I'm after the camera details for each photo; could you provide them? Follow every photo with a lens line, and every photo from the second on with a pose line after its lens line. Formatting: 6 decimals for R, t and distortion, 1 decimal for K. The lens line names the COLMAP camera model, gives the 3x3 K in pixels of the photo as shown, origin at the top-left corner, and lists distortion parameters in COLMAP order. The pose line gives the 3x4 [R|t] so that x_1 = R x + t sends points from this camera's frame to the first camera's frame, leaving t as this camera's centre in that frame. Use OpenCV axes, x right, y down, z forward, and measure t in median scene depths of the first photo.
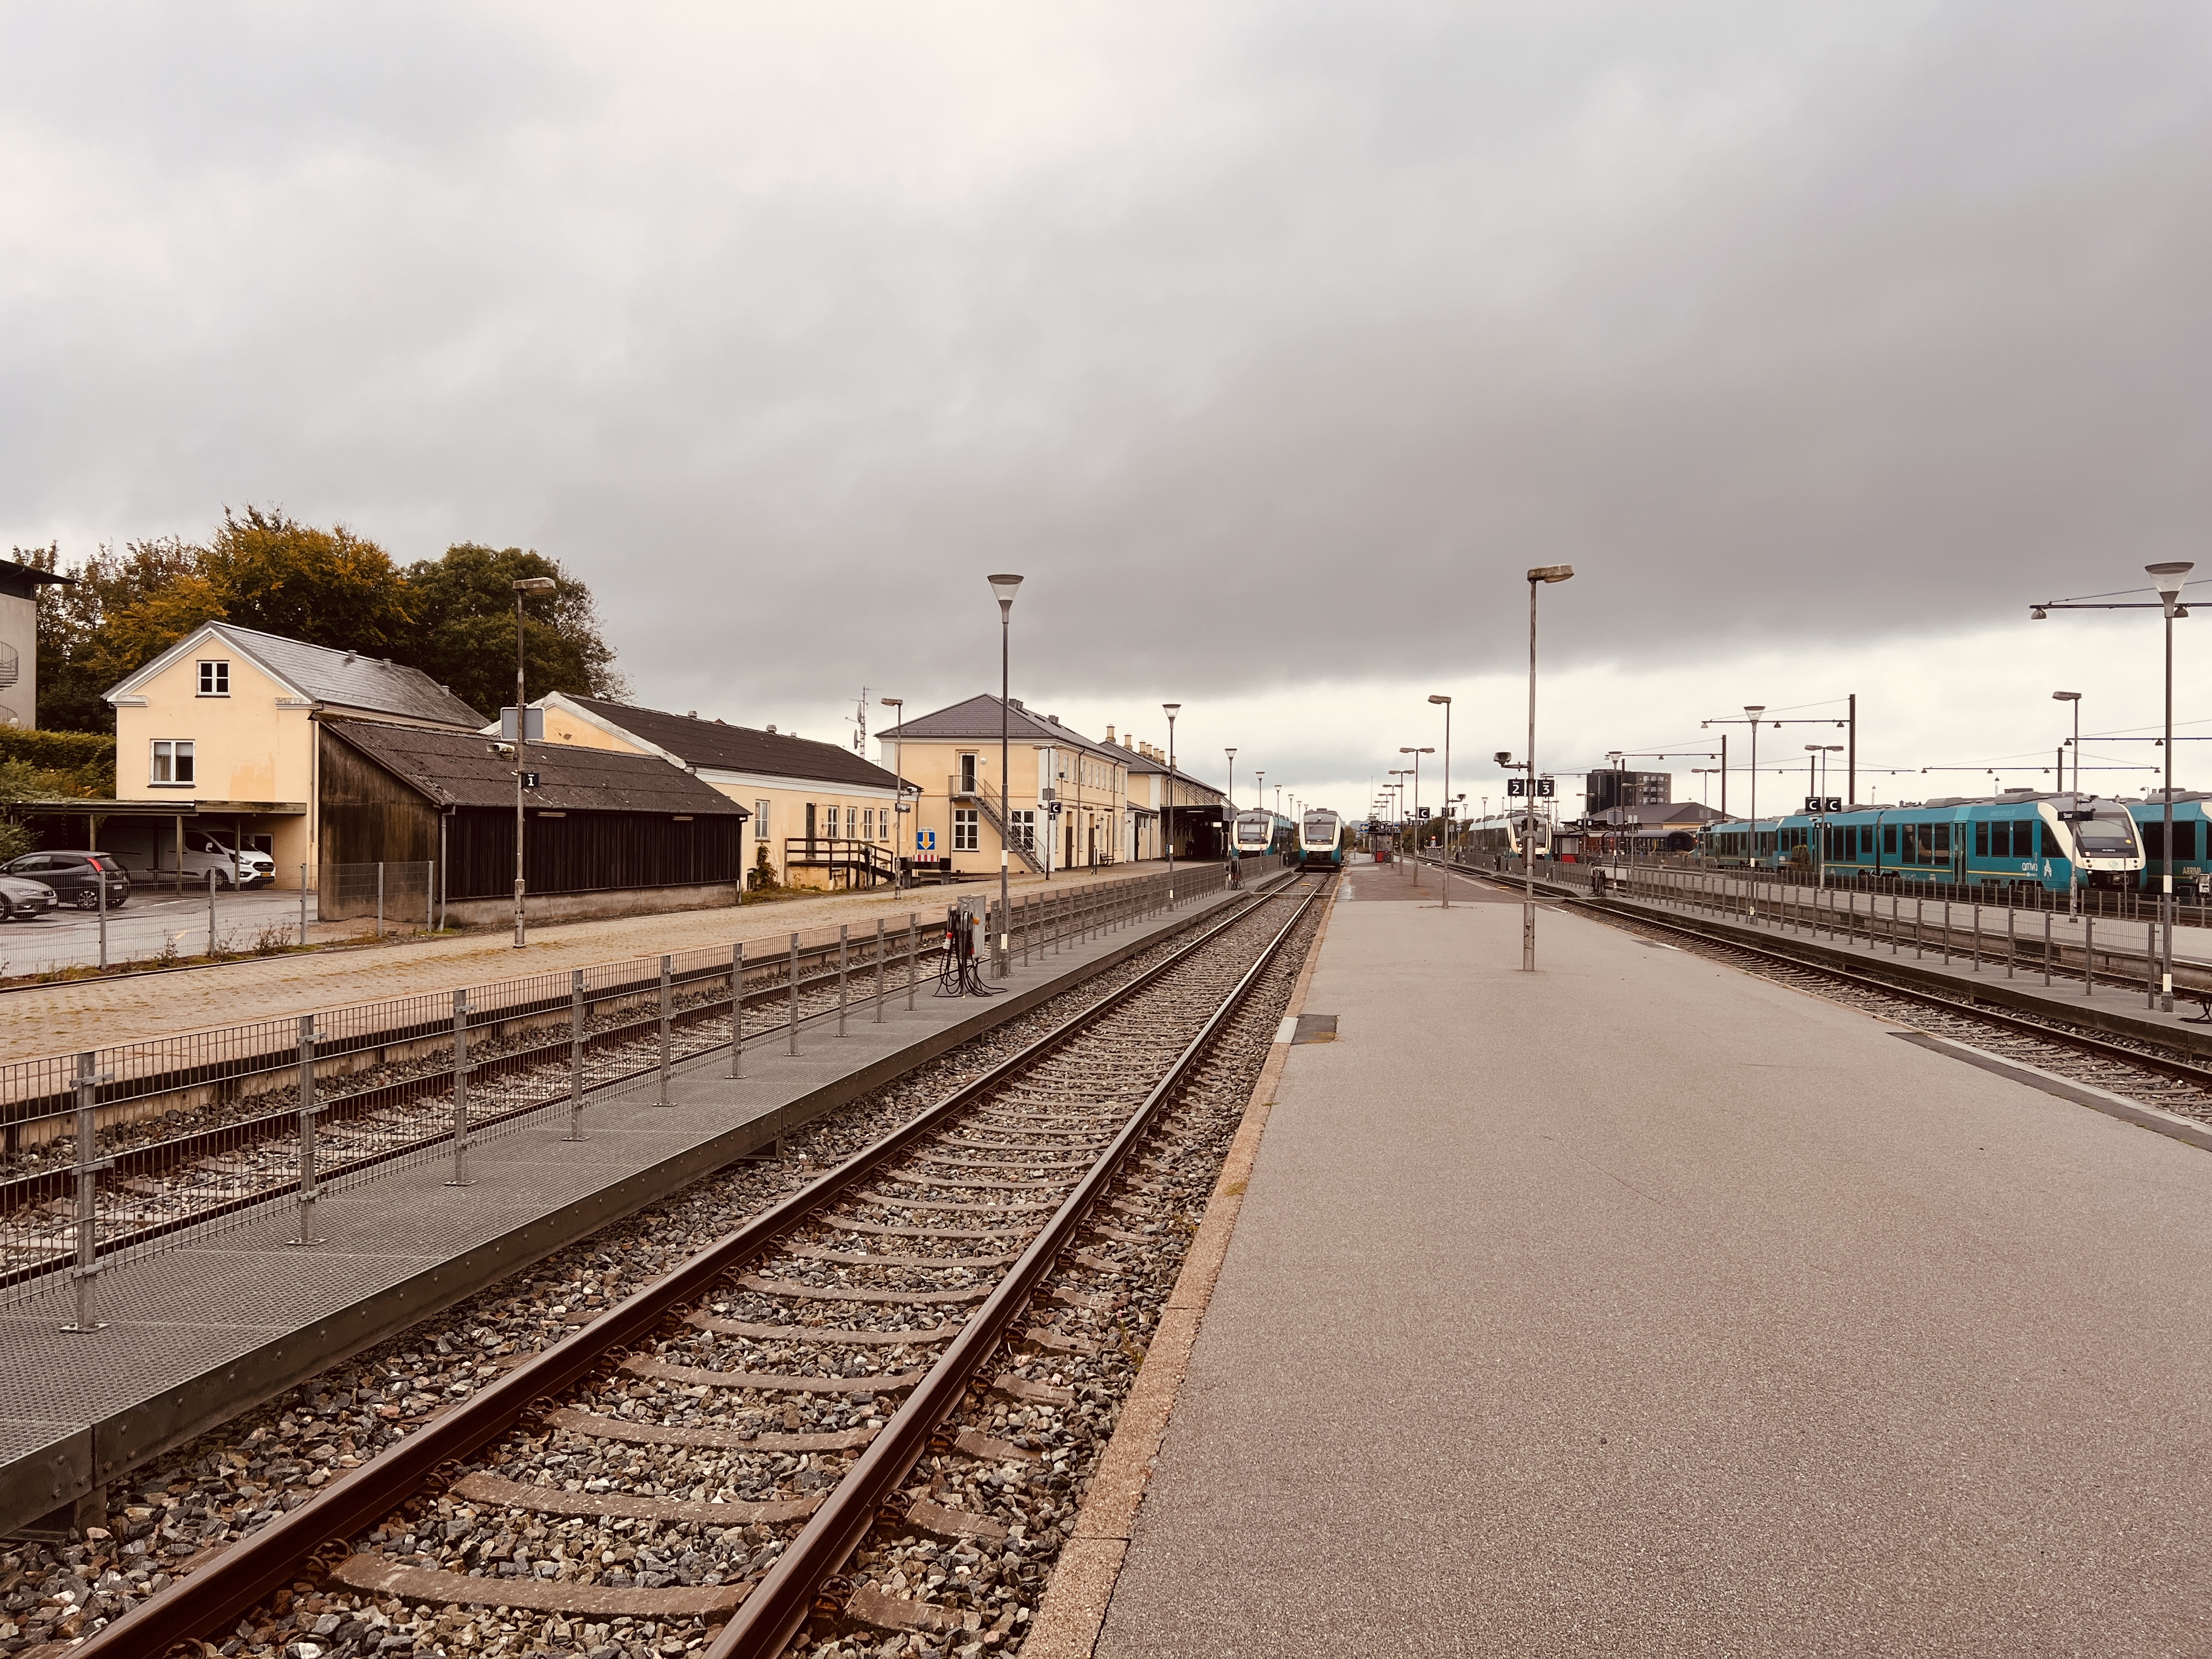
lens RADIAL K [[1403.4, 0, 1106.0], [0, 1403.4, 829.5], [0, 0, 1]] dist [-0.055307, -0.000102]
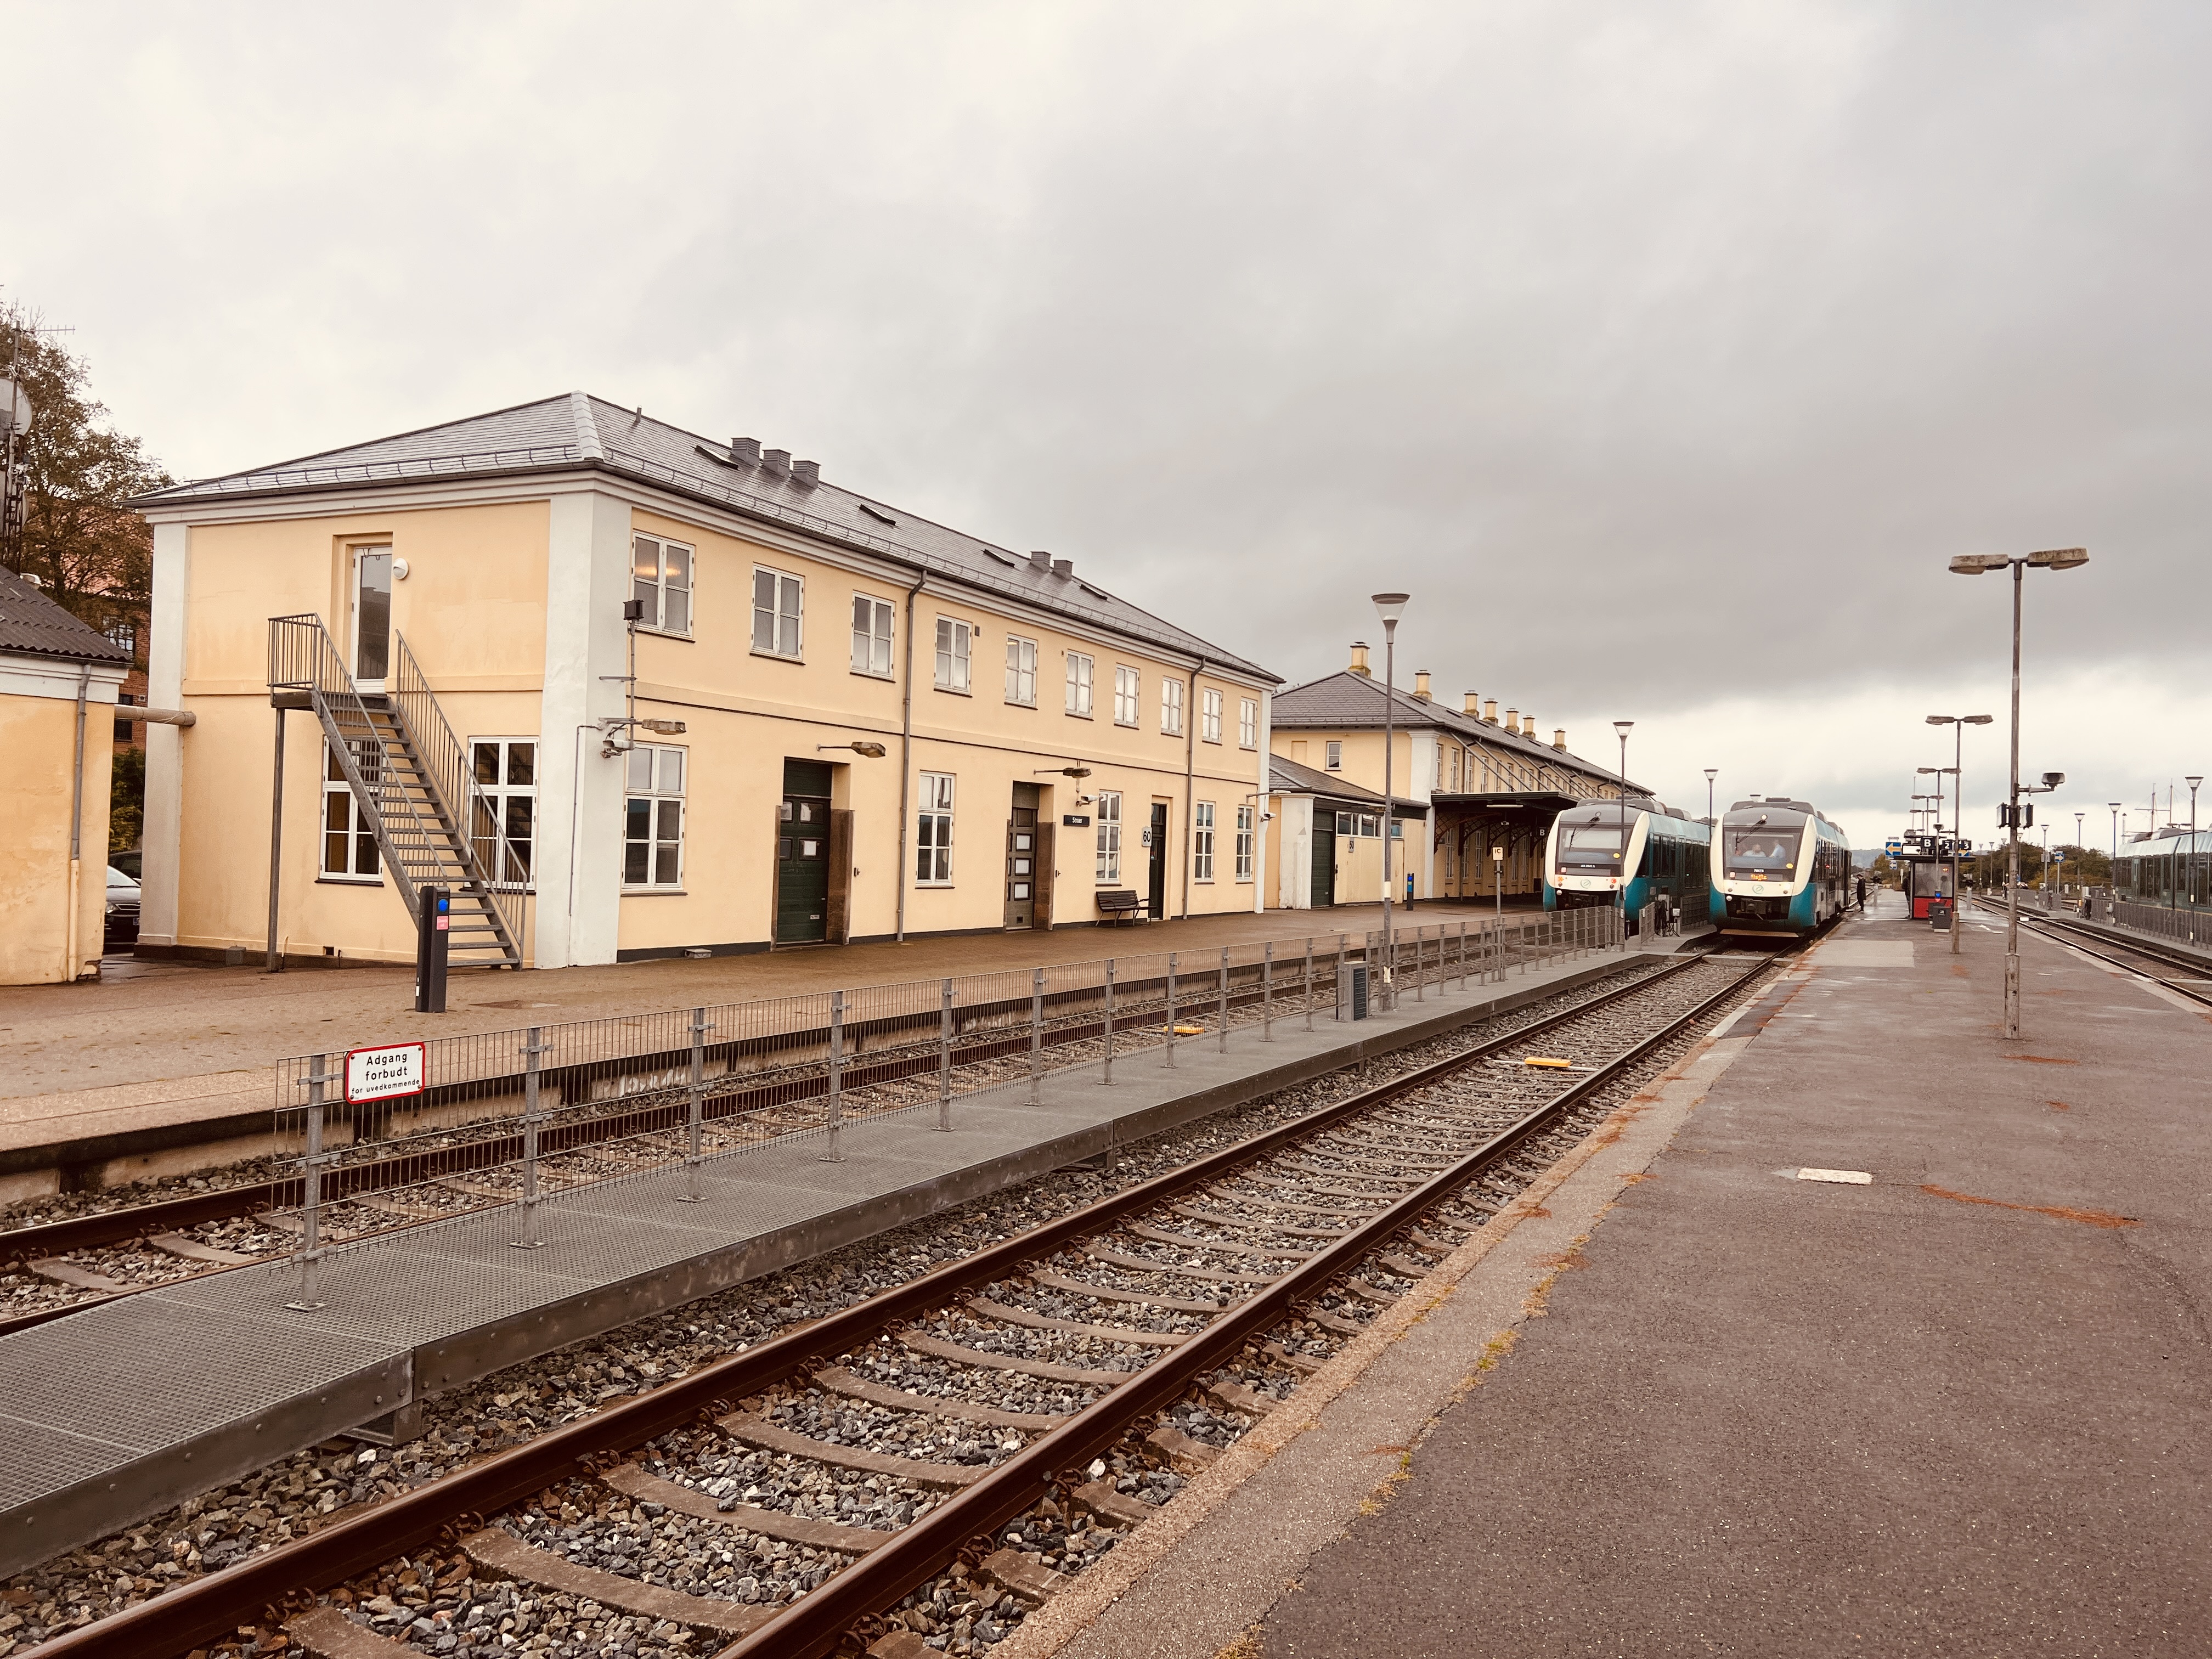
lens RADIAL K [[1403.4, 0, 1106.0], [0, 1403.4, 829.5], [0, 0, 1]] dist [-0.055307, -0.000102]
pose [[0.947393, 0.017198, -0.319610, 0.096224], [-0.020433, 0.999768, -0.006771, 0.002398], [0.319419, 0.012946, 0.947525, 0.530577]]
